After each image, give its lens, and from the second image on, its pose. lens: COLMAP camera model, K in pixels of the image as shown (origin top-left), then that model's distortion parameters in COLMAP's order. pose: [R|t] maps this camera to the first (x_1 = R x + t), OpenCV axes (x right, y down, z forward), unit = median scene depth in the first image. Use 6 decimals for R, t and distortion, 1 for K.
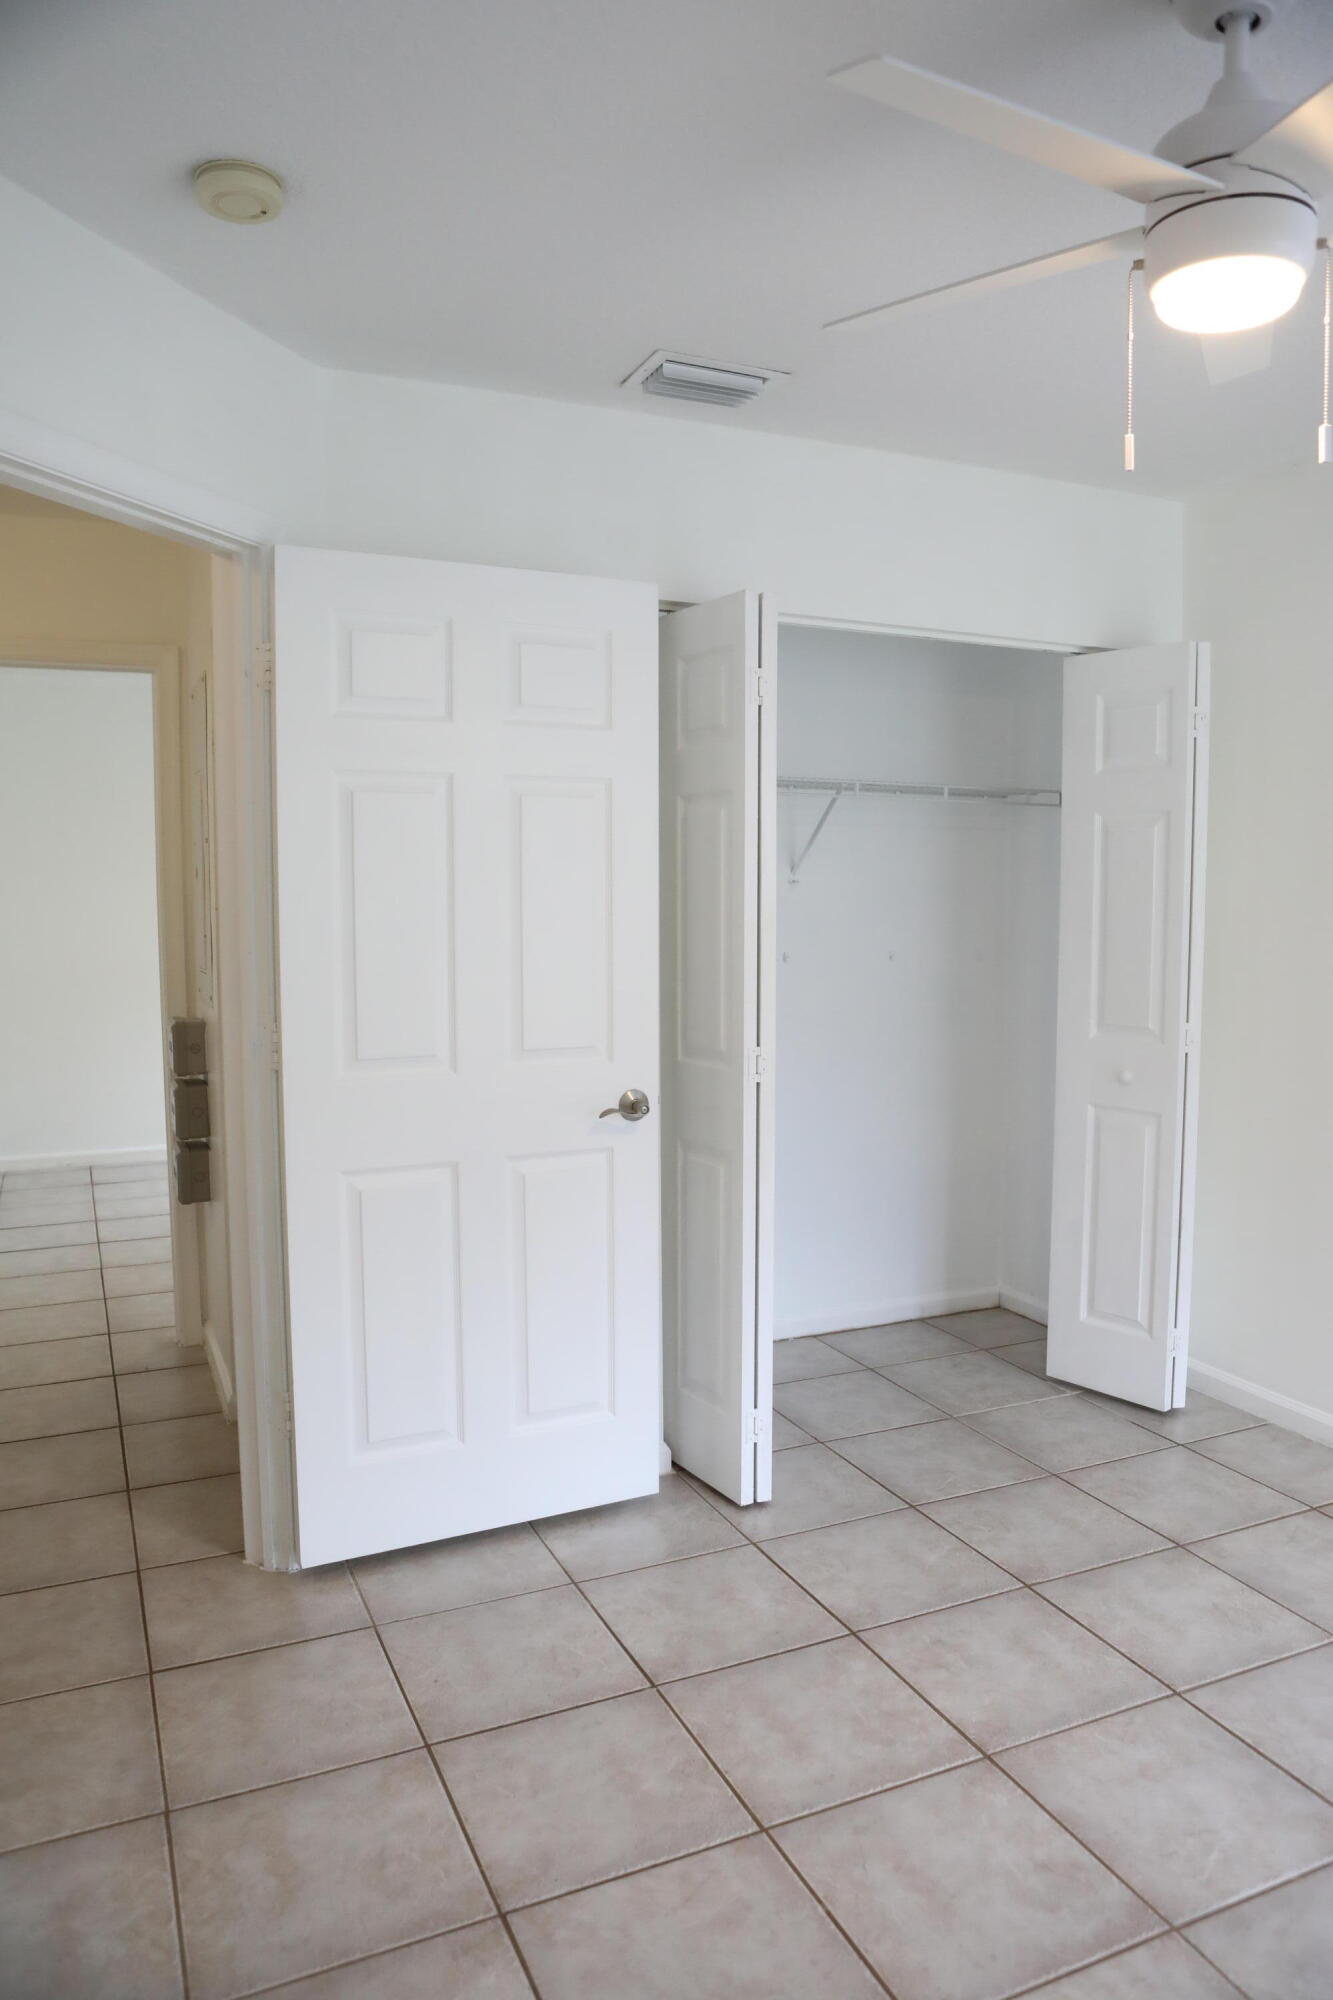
lens RADIAL K [[1388.3, 0, 671.0], [0, 1388.3, 1026.6], [0, 0, 1]] dist [-0.043257, 0.005732]
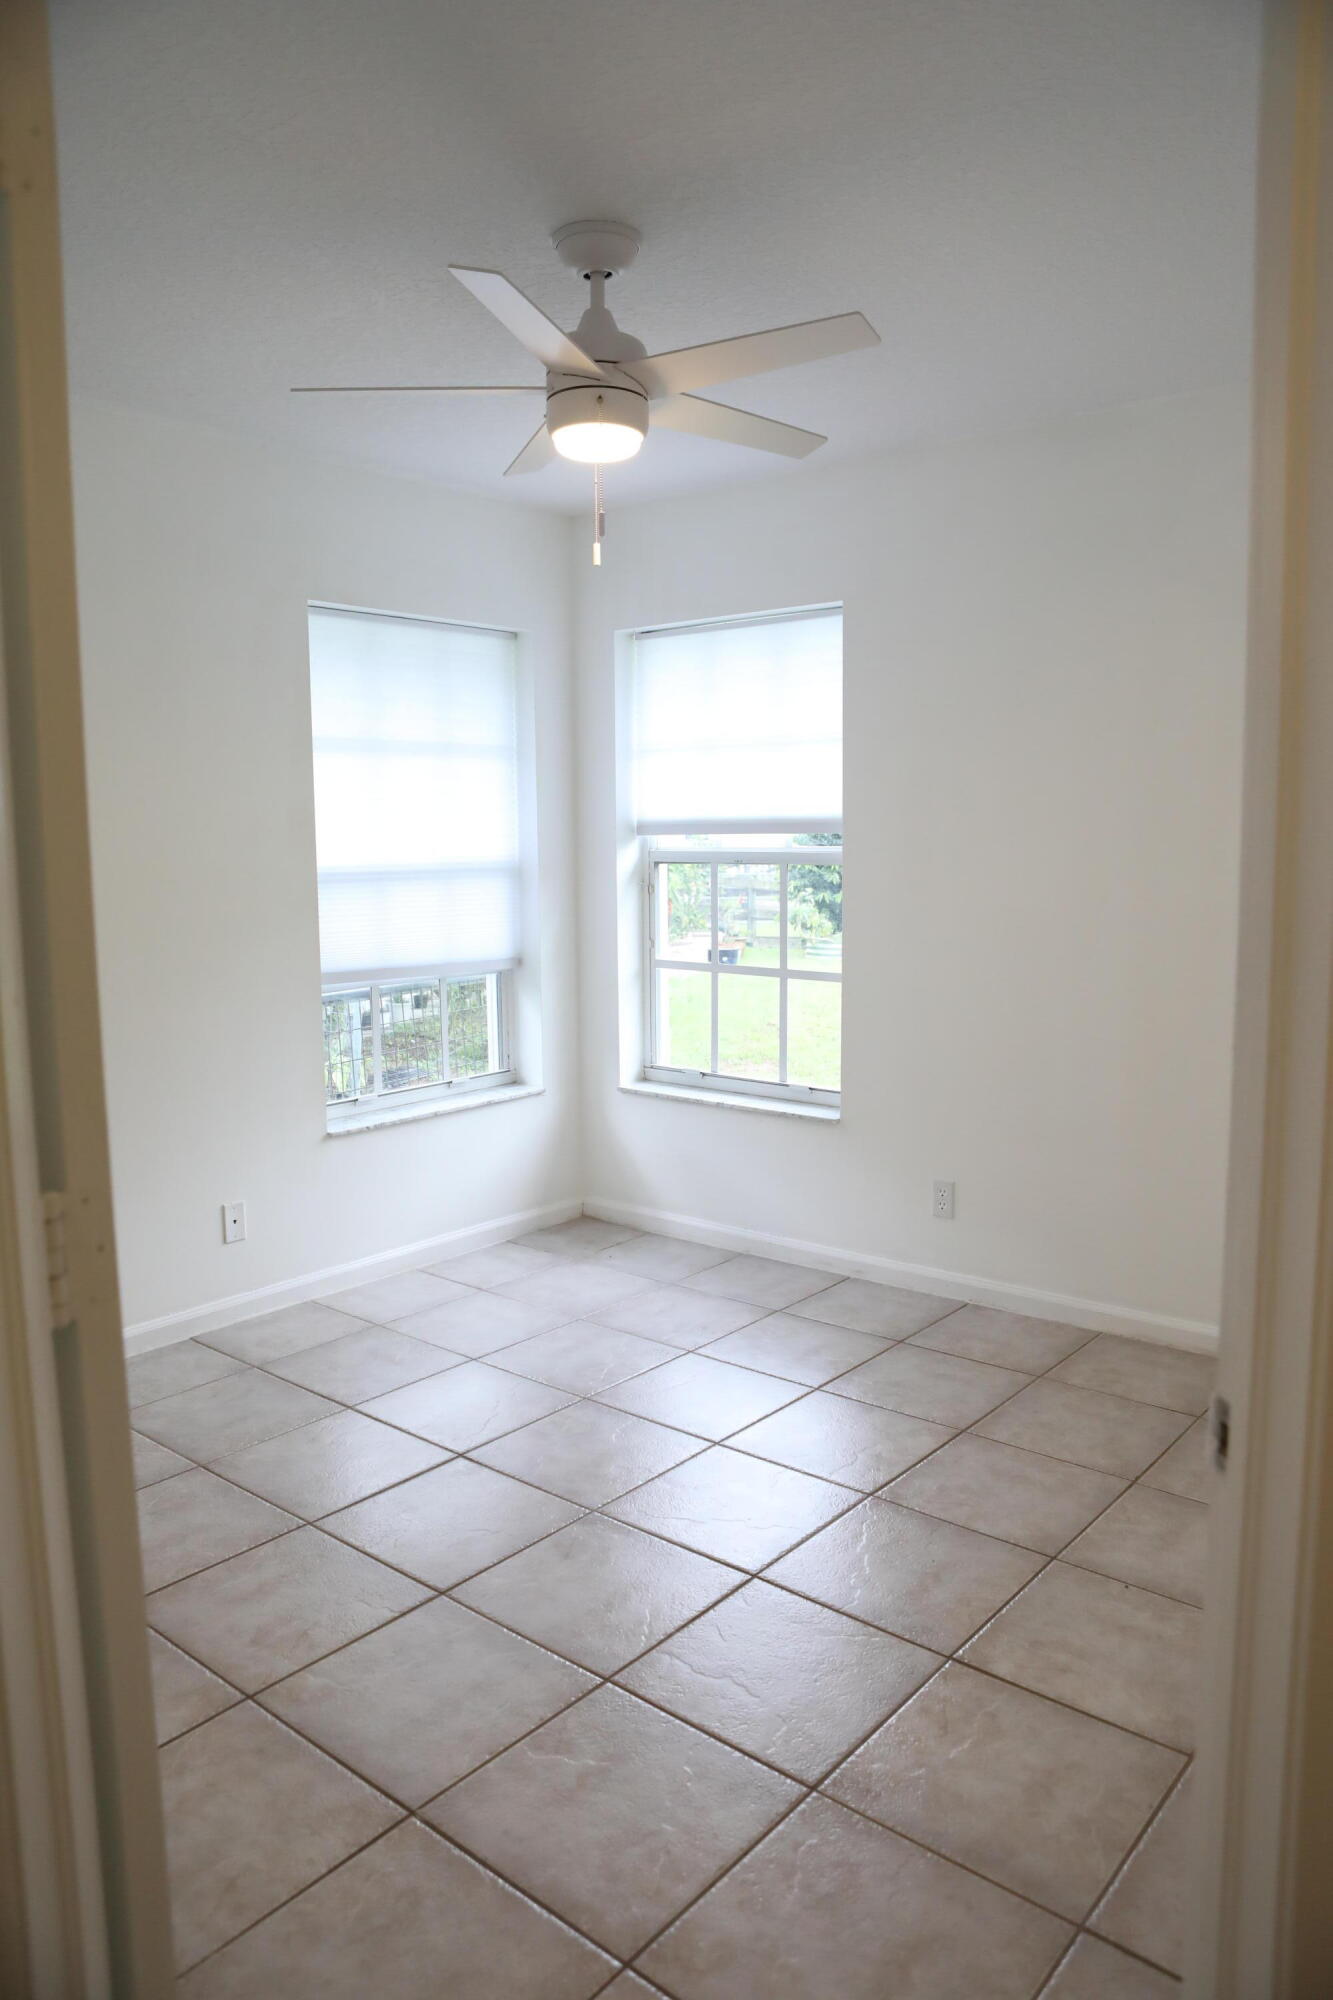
lens RADIAL K [[1349.1, 0, 666.5], [0, 1349.1, 1000.0], [0, 0, 1]] dist [-0.004746, -0.001268]
pose [[-0.434125, -0.108732, 0.894266, -0.885143], [0.090079, 0.982474, 0.163186, -0.136859], [-0.896337, 0.151398, -0.416723, 1.341523]]
